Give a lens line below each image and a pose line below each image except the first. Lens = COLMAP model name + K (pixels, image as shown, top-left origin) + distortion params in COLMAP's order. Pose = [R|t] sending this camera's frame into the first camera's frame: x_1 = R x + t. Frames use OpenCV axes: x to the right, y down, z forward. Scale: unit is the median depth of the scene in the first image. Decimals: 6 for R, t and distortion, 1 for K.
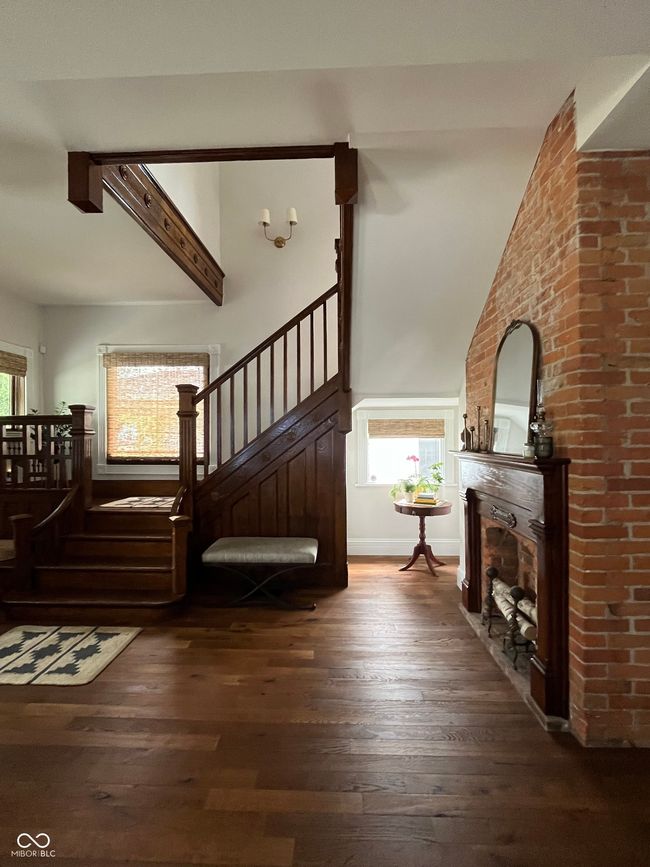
lens RADIAL K [[380.6, 0, 329.6], [0, 380.6, 433.7], [0, 0, 1]] dist [-0.002819, -0.000764]
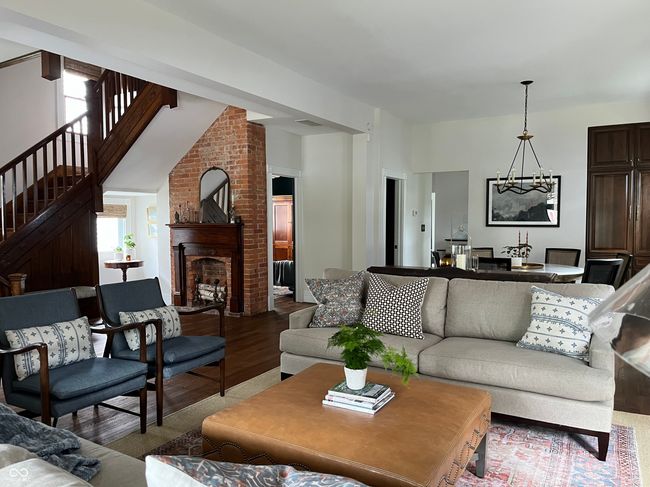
lens RADIAL K [[494.4, 0, 323.1], [0, 494.4, 246.5], [0, 0, 1]] dist [0.049213, -0.079222]
pose [[0.474508, -0.044917, 0.879104, -1.426803], [-0.004391, 0.998564, 0.053390, 0.021509], [-0.880240, -0.029194, 0.473630, -0.790286]]
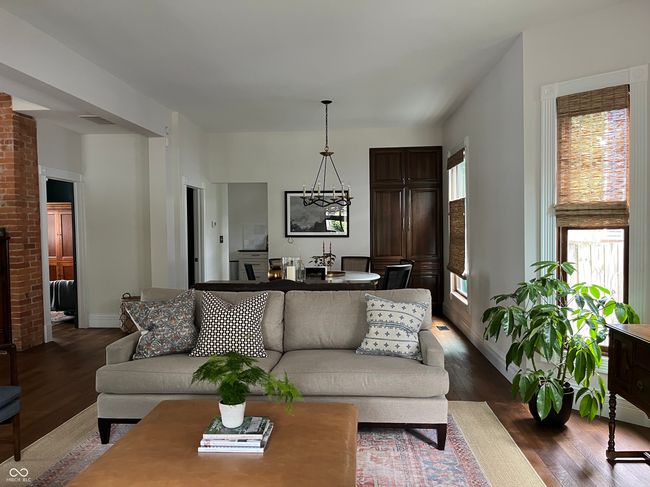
lens RADIAL K [[494.4, 0, 327.8], [0, 494.4, 249.7], [0, 0, 1]] dist [0.049213, -0.079222]
pose [[0.031202, -0.038162, 0.998784, -1.396625], [0.001713, 0.999271, 0.038127, 0.017393], [-0.999512, 0.000521, 0.031245, -0.624983]]
